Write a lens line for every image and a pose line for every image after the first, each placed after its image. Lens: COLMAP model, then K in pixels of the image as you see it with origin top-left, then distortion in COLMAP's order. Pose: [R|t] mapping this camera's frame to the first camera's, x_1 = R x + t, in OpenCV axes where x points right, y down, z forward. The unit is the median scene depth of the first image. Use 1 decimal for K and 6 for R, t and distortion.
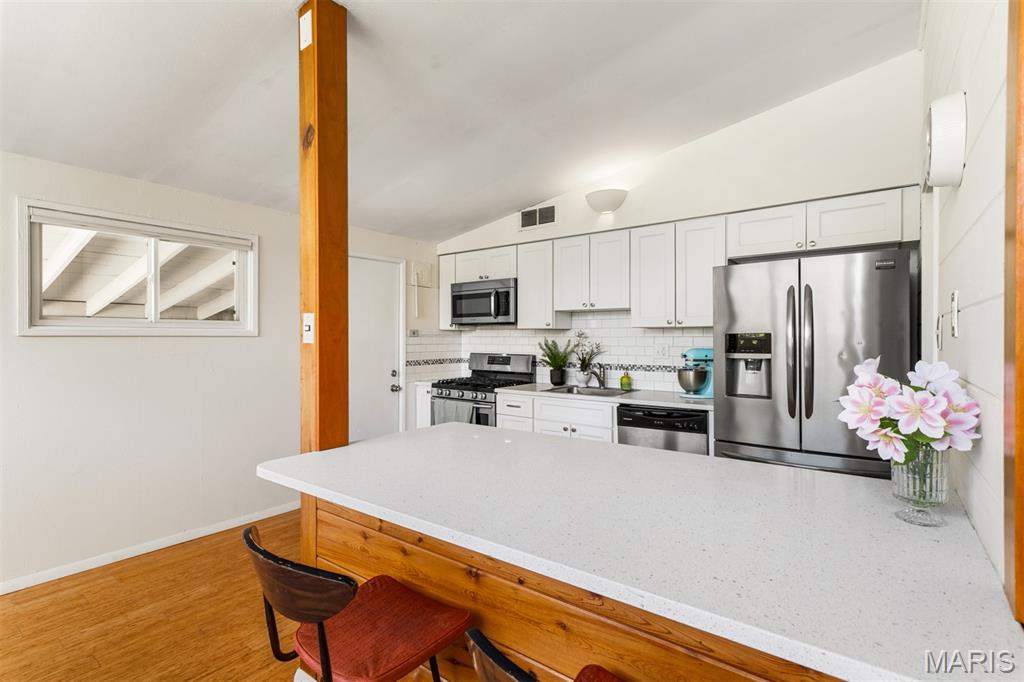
lens RADIAL K [[488.2, 0, 511.9], [0, 488.2, 339.2], [0, 0, 1]] dist [0.003118, 0.011145]
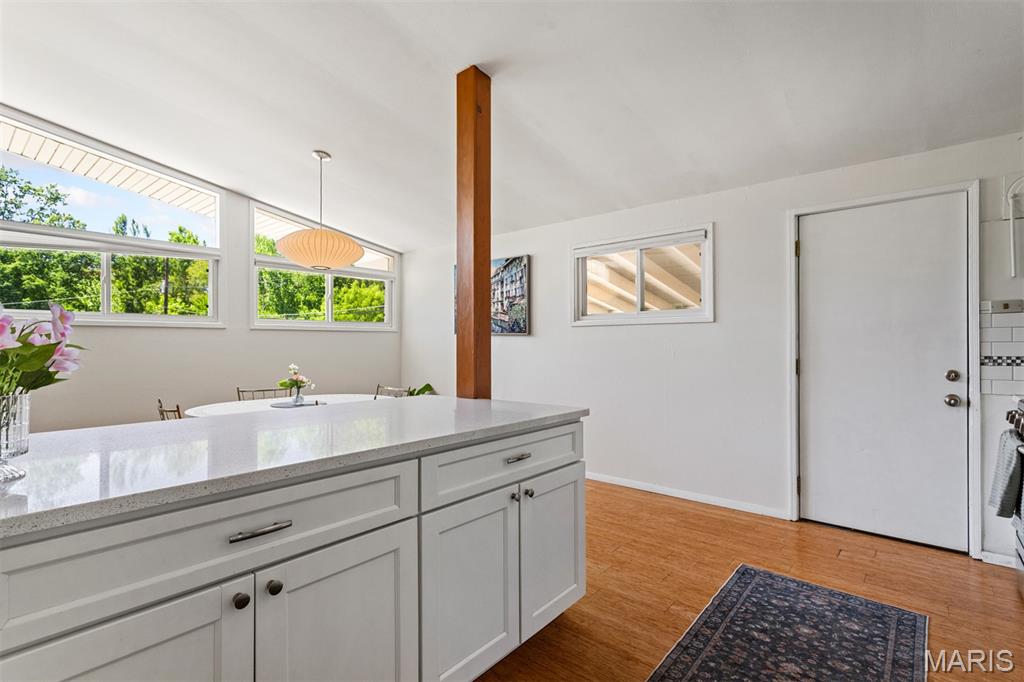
lens RADIAL K [[488.2, 0, 503.8], [0, 488.2, 345.6], [0, 0, 1]] dist [0.003118, 0.011145]
pose [[-0.046870, -0.001013, -0.998901, 0.507410], [-0.003412, 0.999994, -0.000854, 0.045006], [0.998895, 0.003368, -0.046873, 0.616354]]
